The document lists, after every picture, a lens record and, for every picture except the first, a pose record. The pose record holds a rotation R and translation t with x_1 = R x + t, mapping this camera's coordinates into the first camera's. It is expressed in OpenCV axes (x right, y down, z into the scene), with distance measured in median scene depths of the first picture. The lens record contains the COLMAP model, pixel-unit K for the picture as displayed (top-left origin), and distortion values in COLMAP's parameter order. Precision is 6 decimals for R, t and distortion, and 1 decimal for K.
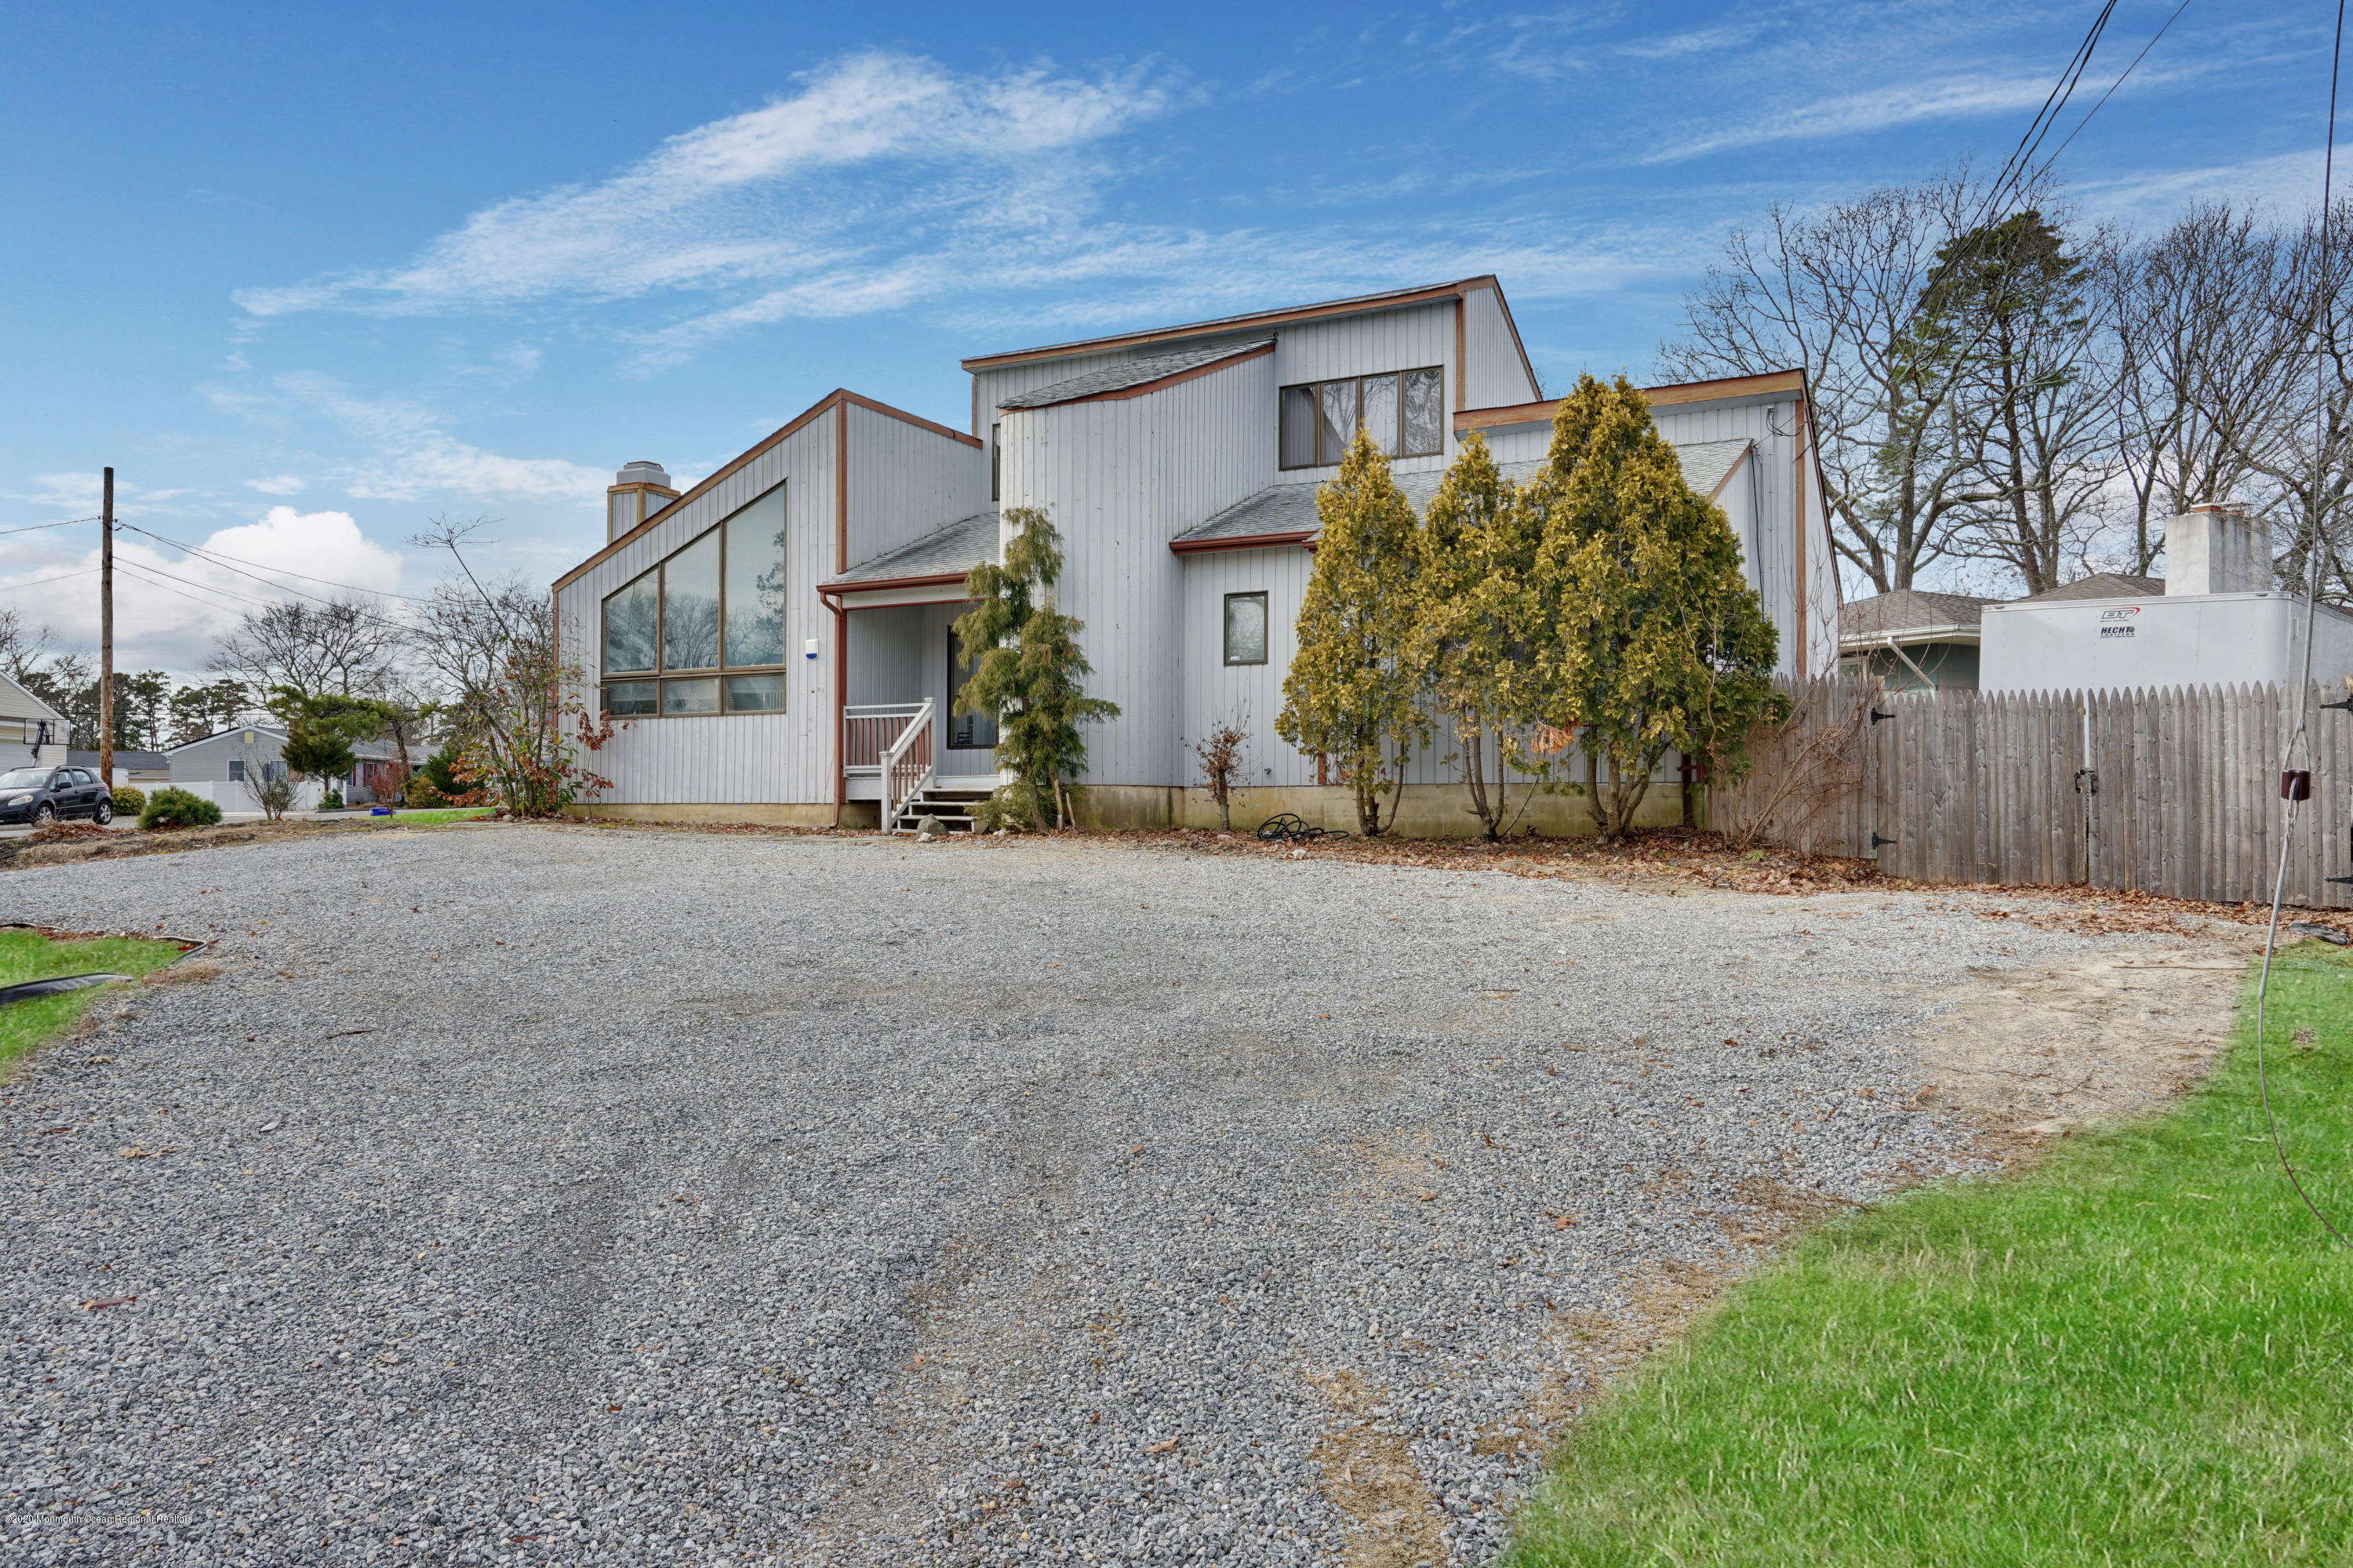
lens RADIAL K [[1617.7, 0, 1189.7], [0, 1617.7, 795.5], [0, 0, 1]] dist [0.024860, 0.018851]
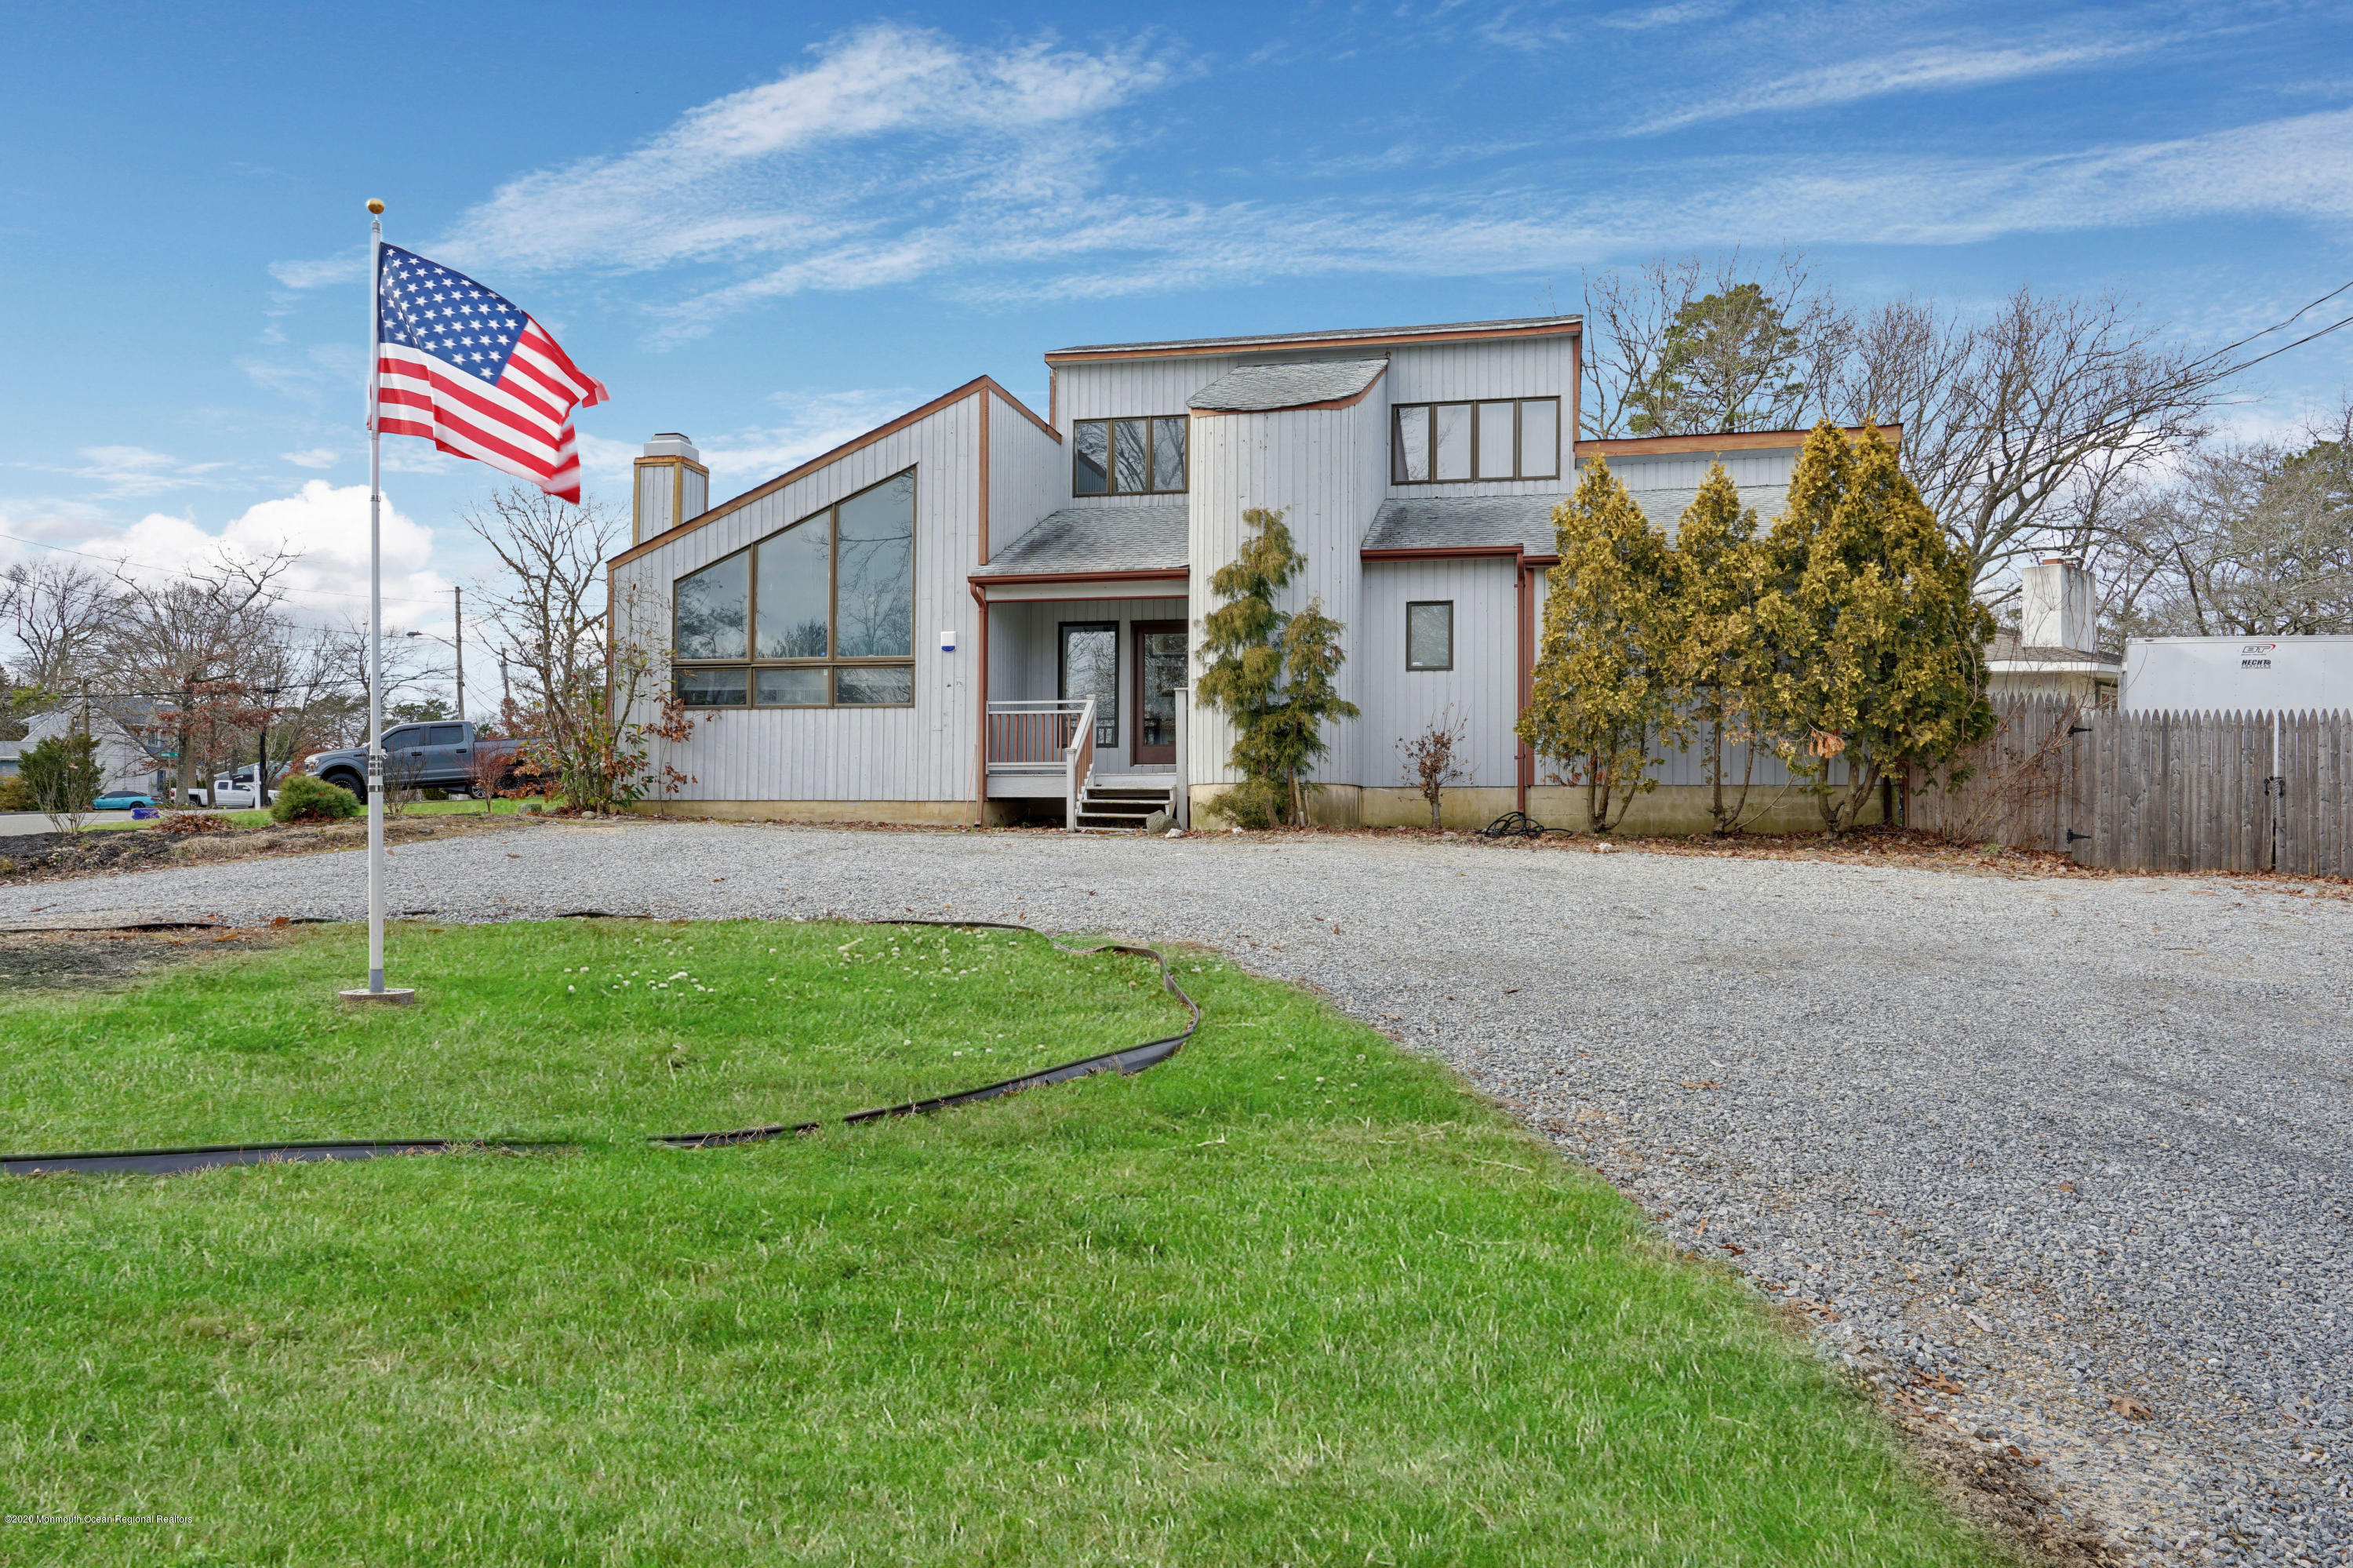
lens RADIAL K [[1617.7, 0, 1194.8], [0, 1617.7, 820.5], [0, 0, 1]] dist [0.024860, 0.018851]
pose [[0.963327, 0.001424, 0.268325, -0.381418], [-0.005146, 0.999900, 0.013171, 0.003433], [-0.268279, -0.014069, 0.963238, 0.026780]]
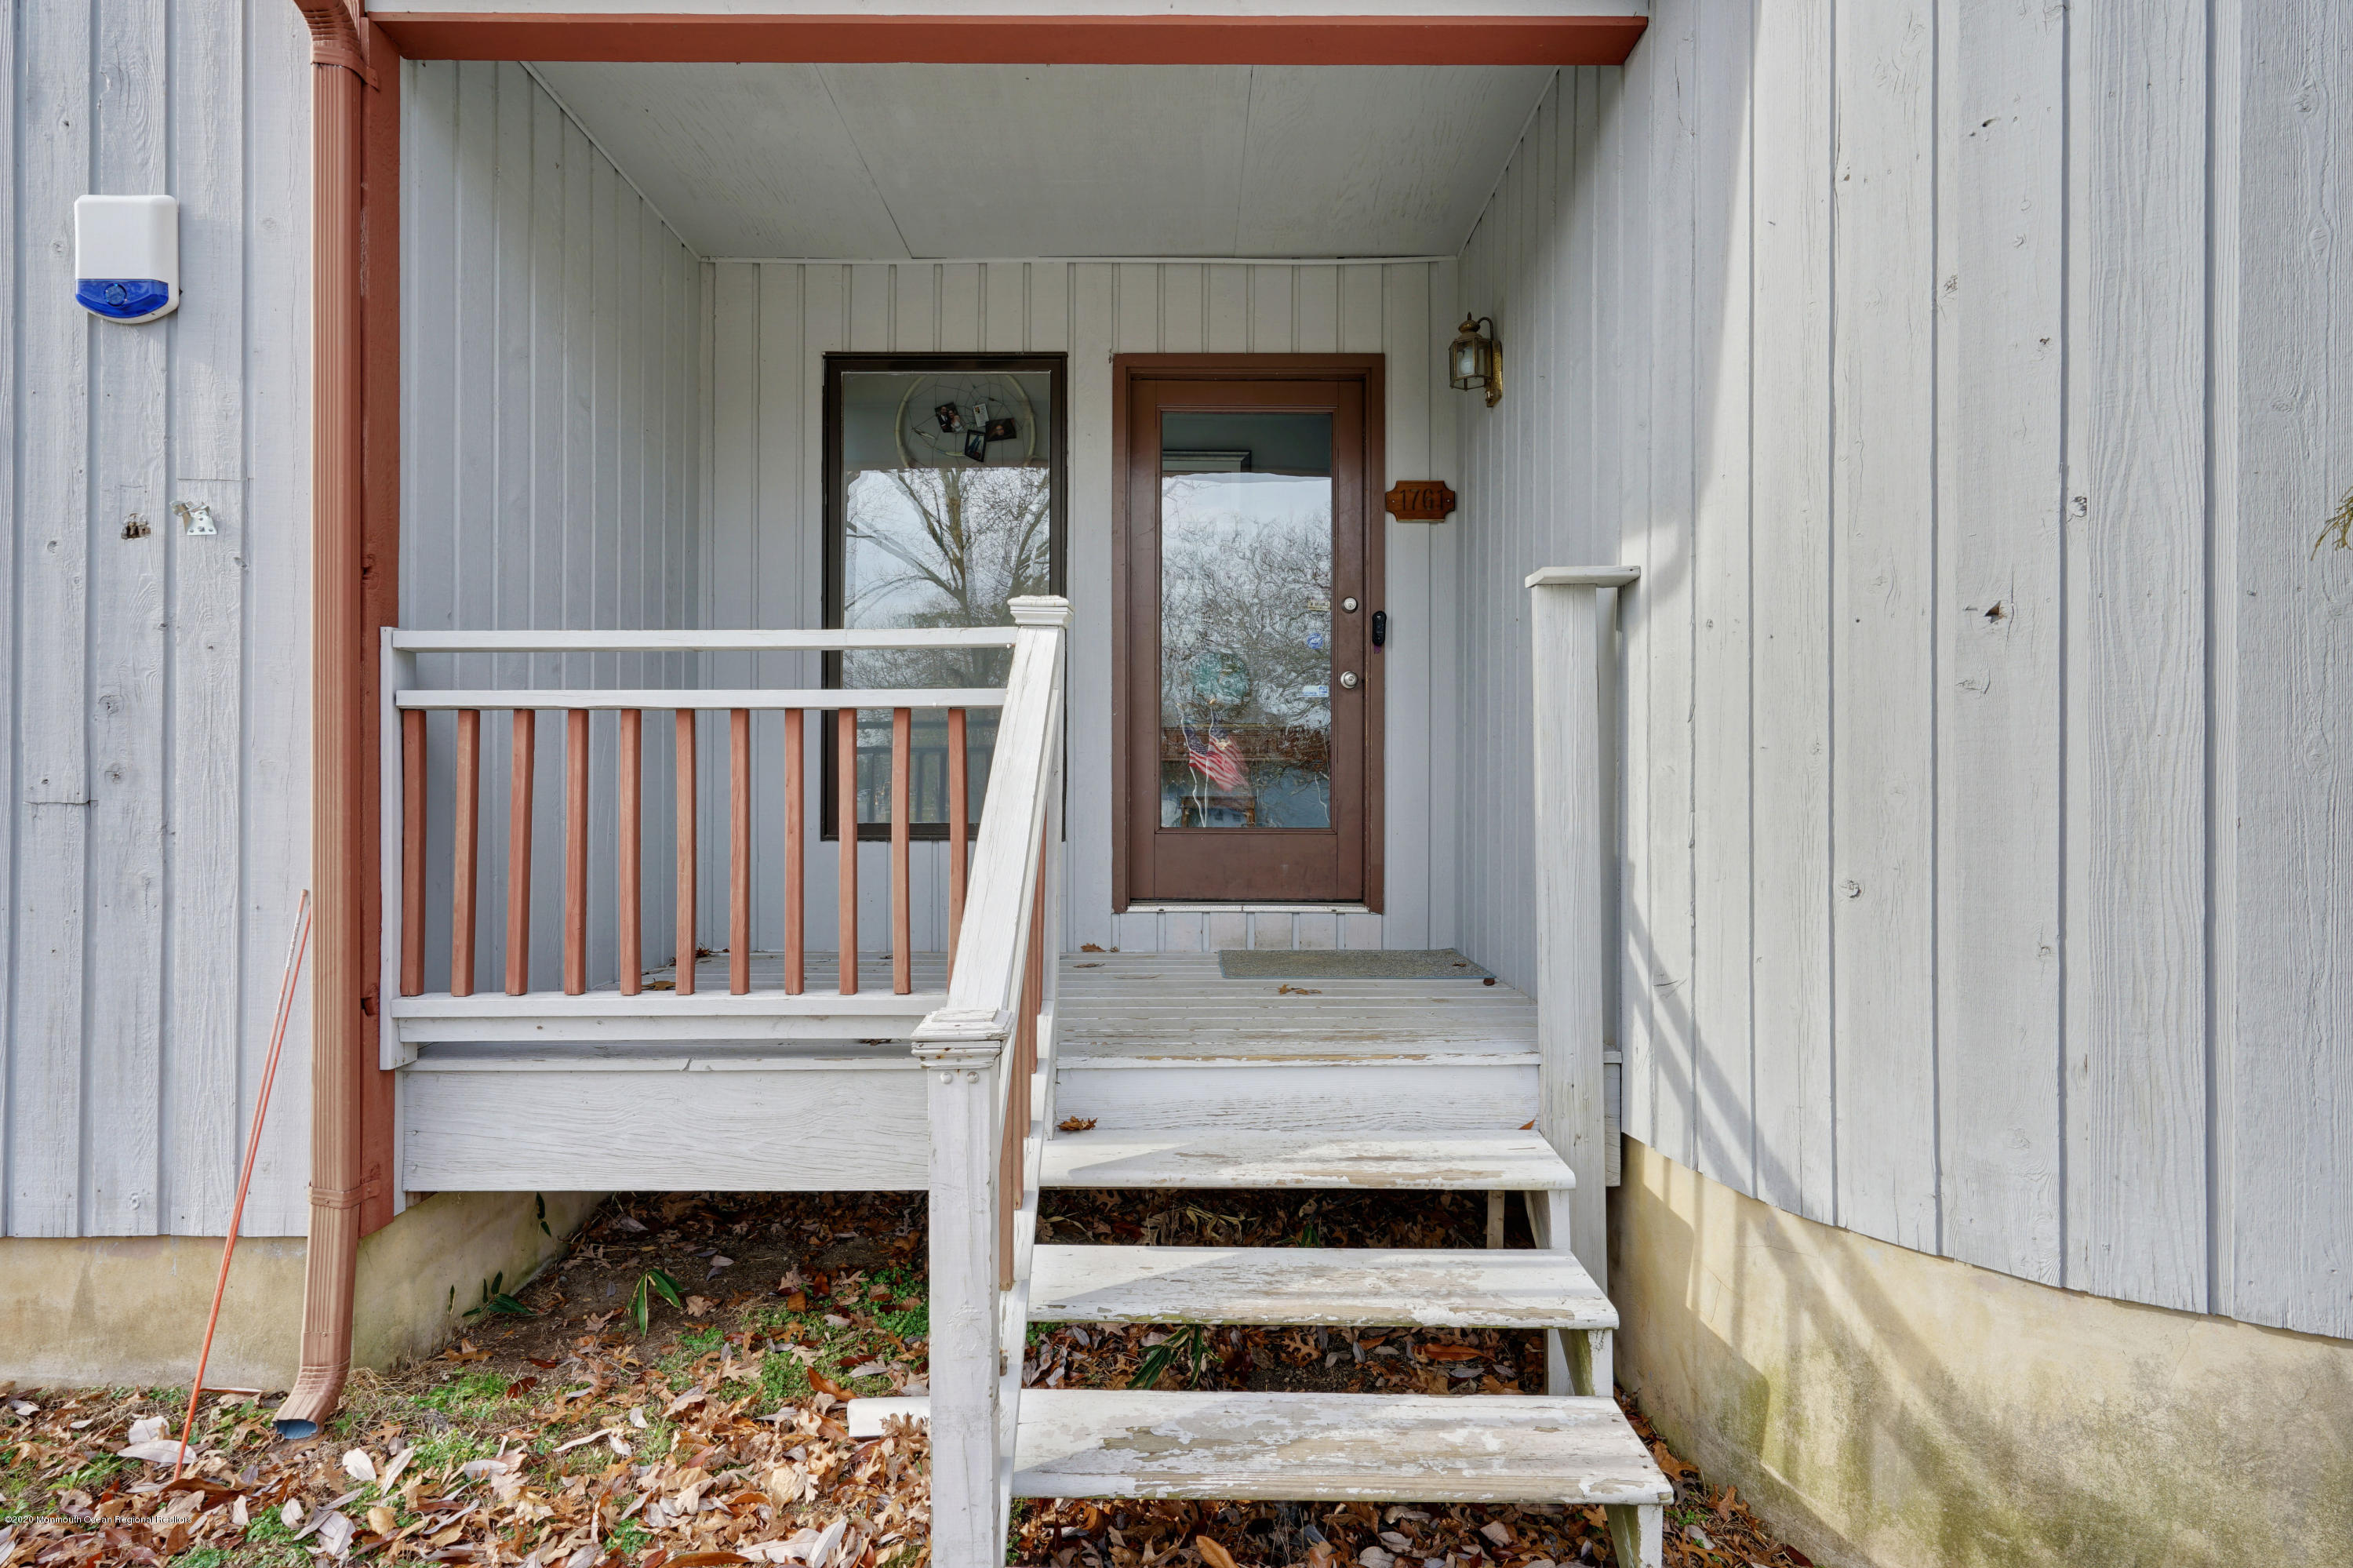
lens RADIAL K [[1203.6, 0, 1177.7], [0, 1203.6, 789.4], [0, 0, 1]] dist [-0.001320, -0.000507]
pose [[0.883242, -0.002233, 0.468912, -0.214931], [-0.005850, 0.999858, 0.015779, -0.044915], [-0.468881, -0.016679, 0.883104, 0.921575]]
